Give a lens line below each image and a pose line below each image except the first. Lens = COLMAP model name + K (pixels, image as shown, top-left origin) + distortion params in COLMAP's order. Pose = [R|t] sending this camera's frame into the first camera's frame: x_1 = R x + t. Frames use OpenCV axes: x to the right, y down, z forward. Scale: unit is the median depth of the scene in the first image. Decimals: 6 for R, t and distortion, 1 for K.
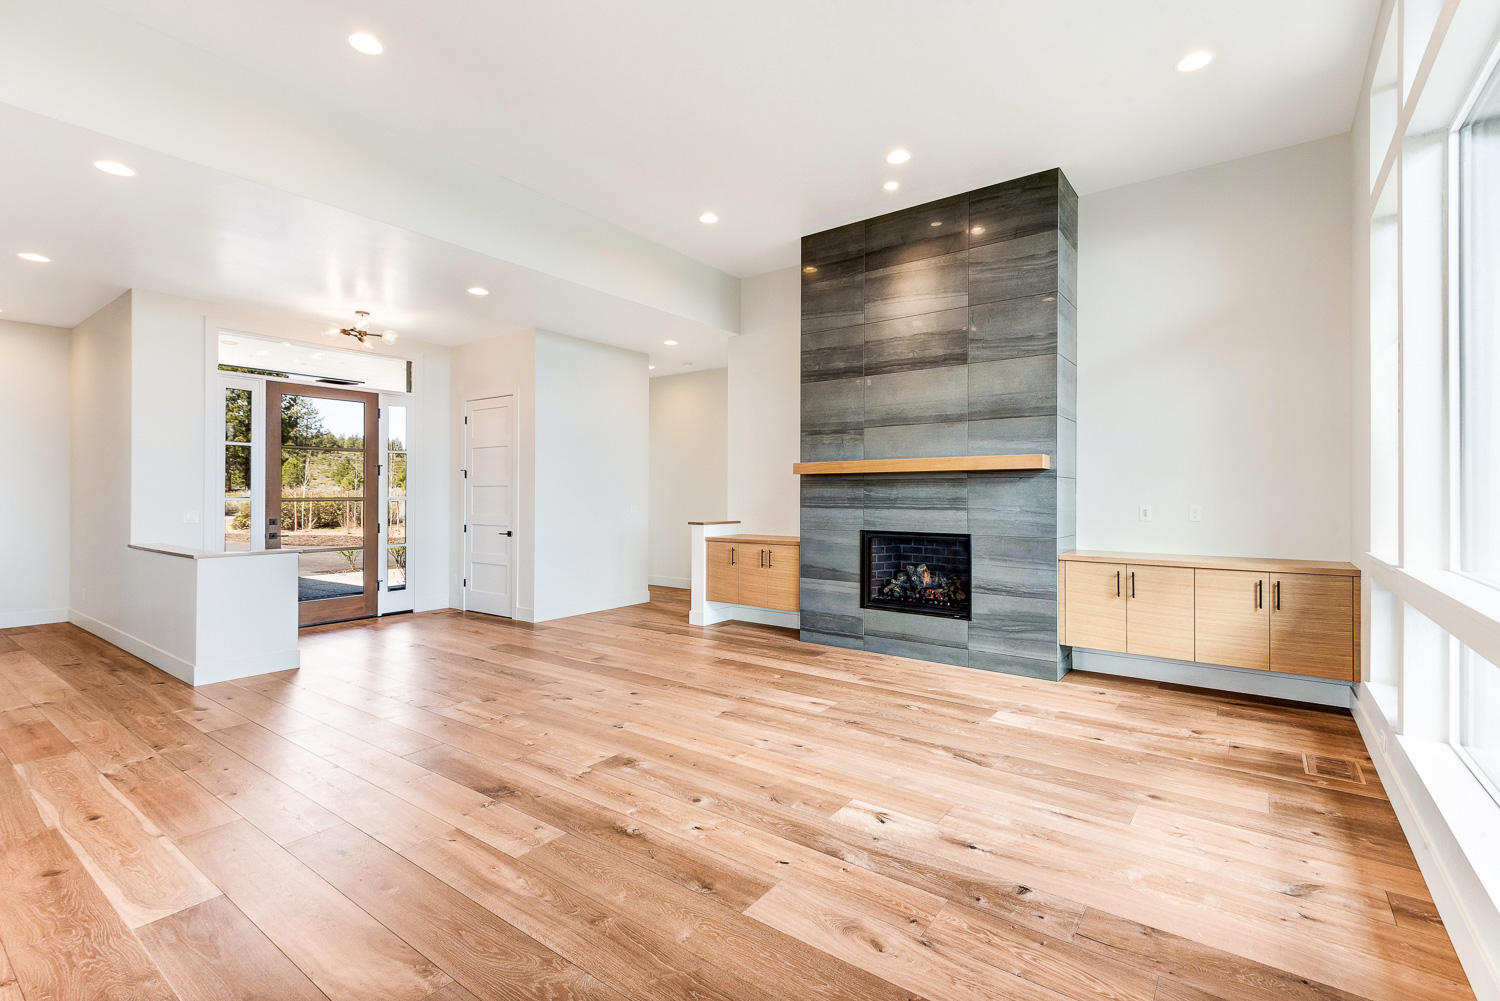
lens RADIAL K [[684.8, 0, 741.5], [0, 684.8, 488.7], [0, 0, 1]] dist [0.021195, -0.000656]
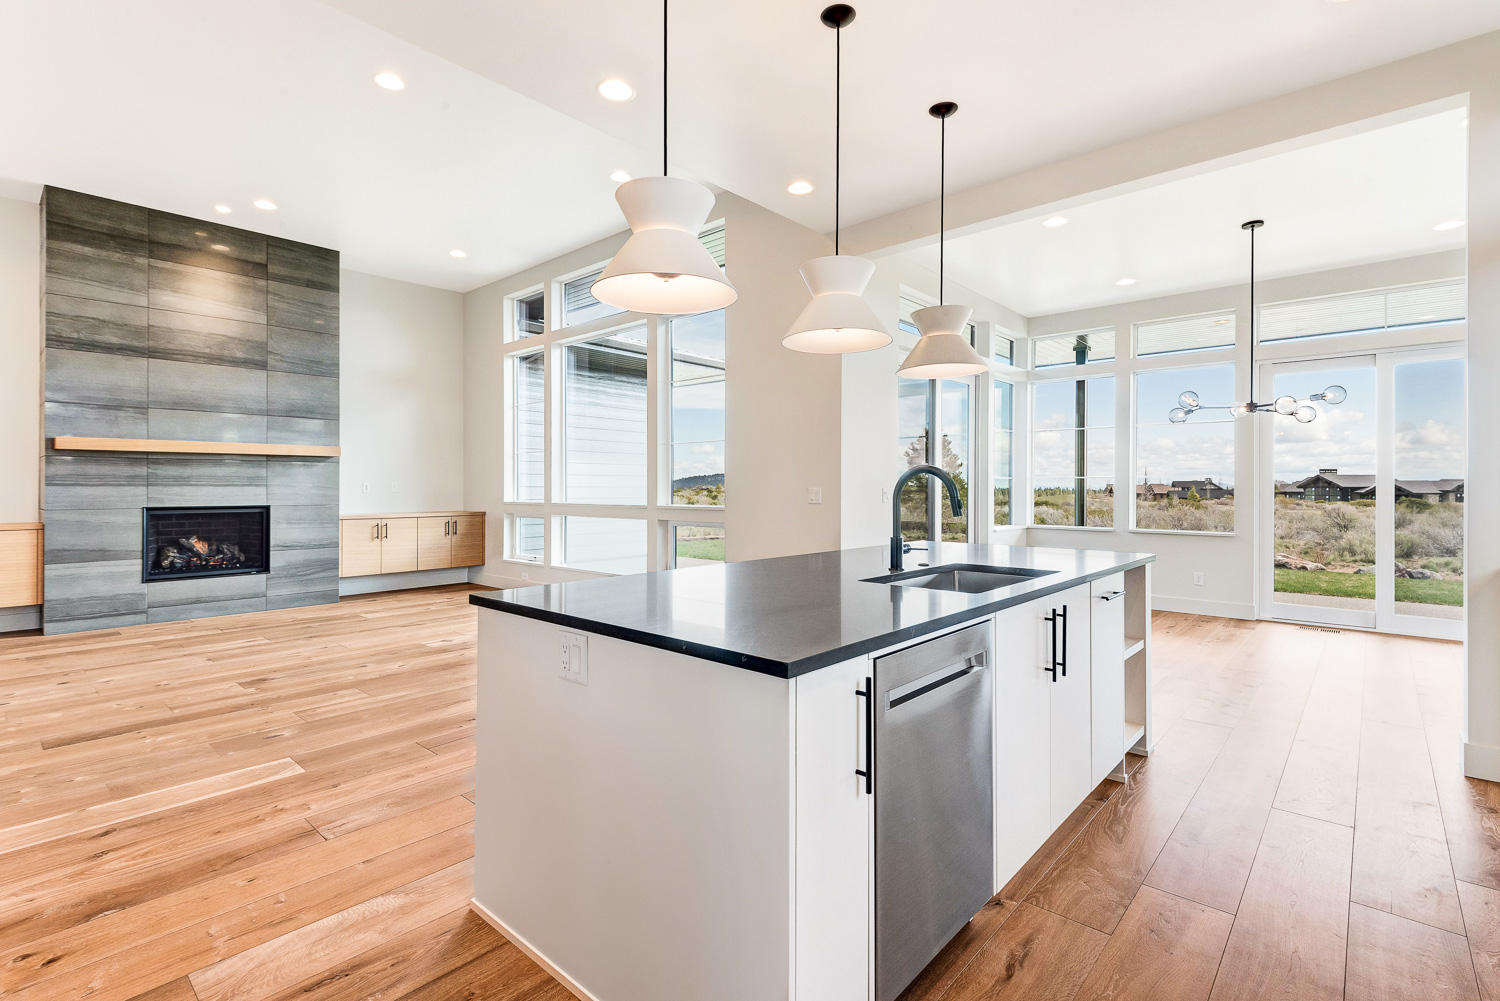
lens RADIAL K [[684.8, 0, 741.5], [0, 684.8, 488.7], [0, 0, 1]] dist [0.021195, -0.000656]
pose [[0.086261, 0.000297, 0.996273, -0.932898], [-0.002230, 0.999998, -0.000105, 0.036550], [-0.996270, -0.002213, 0.086261, 0.023209]]
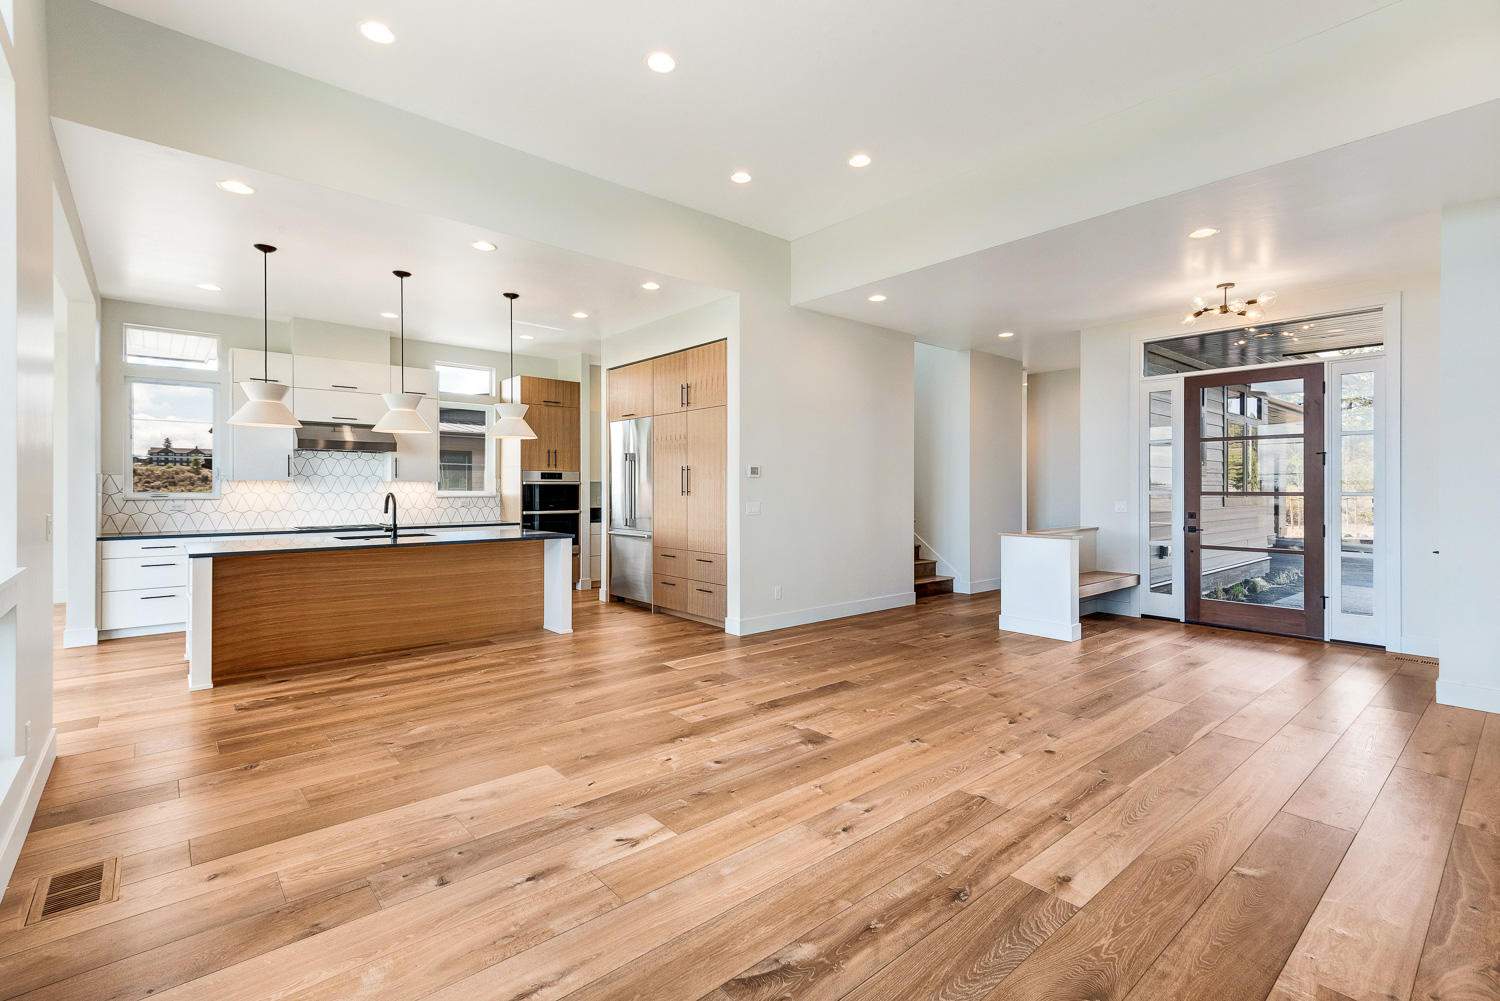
lens RADIAL K [[684.8, 0, 741.5], [0, 684.8, 488.7], [0, 0, 1]] dist [0.021195, -0.000656]
pose [[-0.218060, 0.003388, -0.975930, 0.617535], [0.000101, 0.999994, 0.003449, 0.007024], [0.975935, 0.000653, -0.218059, 0.788970]]
